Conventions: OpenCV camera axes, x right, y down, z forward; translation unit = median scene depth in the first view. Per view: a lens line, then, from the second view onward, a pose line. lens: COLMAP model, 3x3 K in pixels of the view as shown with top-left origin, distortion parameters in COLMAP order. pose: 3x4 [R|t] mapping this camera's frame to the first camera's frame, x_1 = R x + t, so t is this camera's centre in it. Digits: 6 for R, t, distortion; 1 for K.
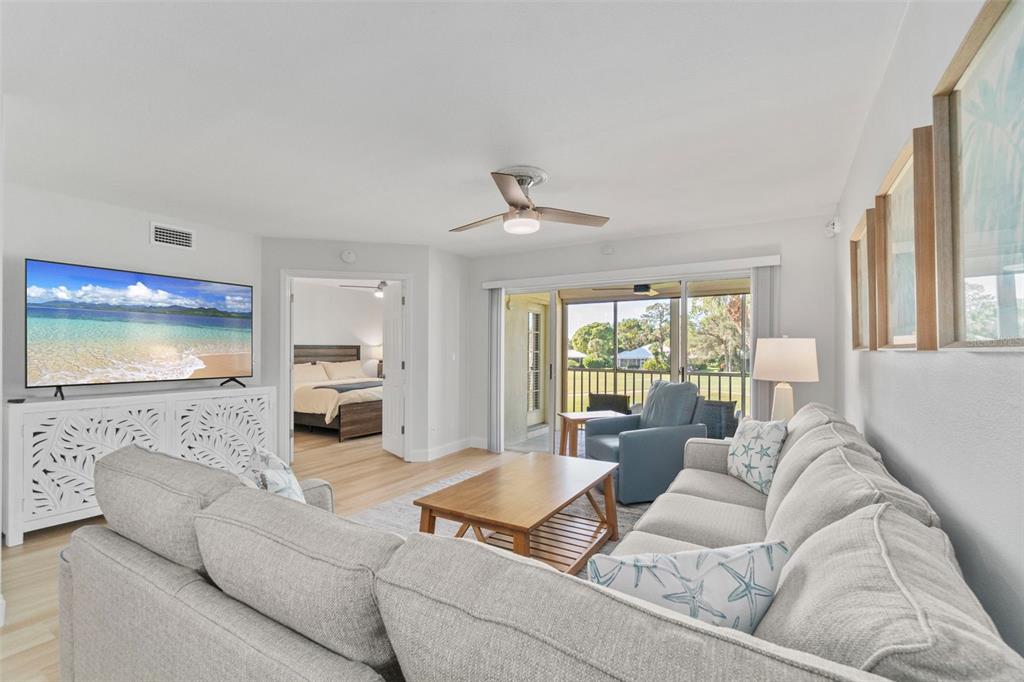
lens RADIAL K [[458.6, 0, 523.2], [0, 458.6, 345.4], [0, 0, 1]] dist [0.079809, -0.000101]
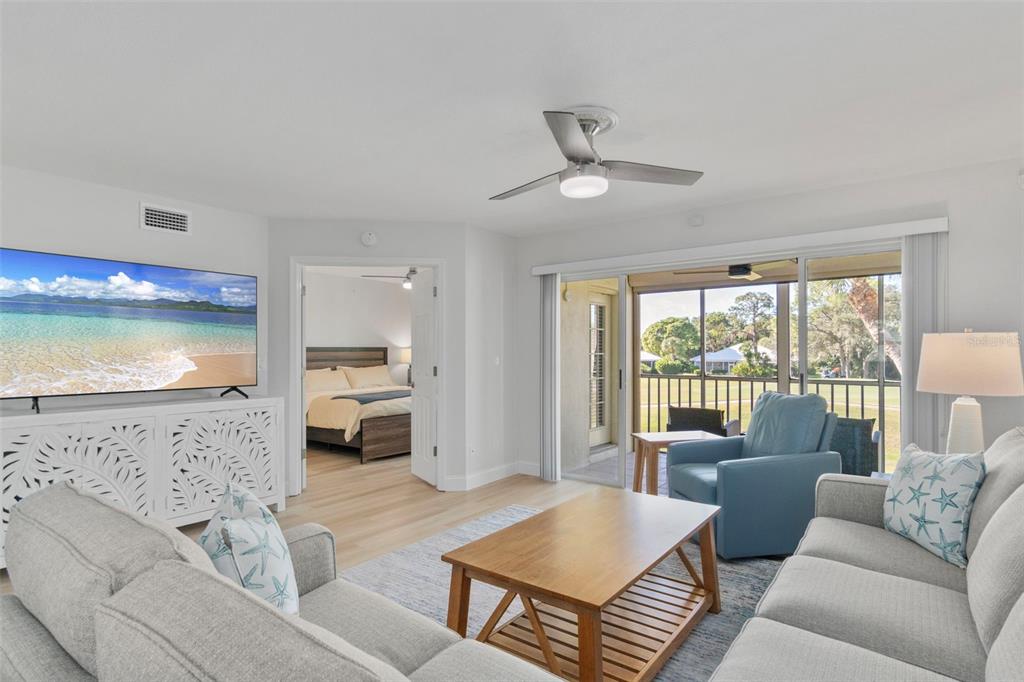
lens RADIAL K [[525.7, 0, 546.2], [0, 525.7, 342.8], [0, 0, 1]] dist [-0.002527, 0.000278]
pose [[0.997971, -0.005518, -0.063430, -0.009412], [0.005081, 0.999962, -0.007057, 0.001170], [0.063467, 0.006720, 0.997961, 0.114781]]
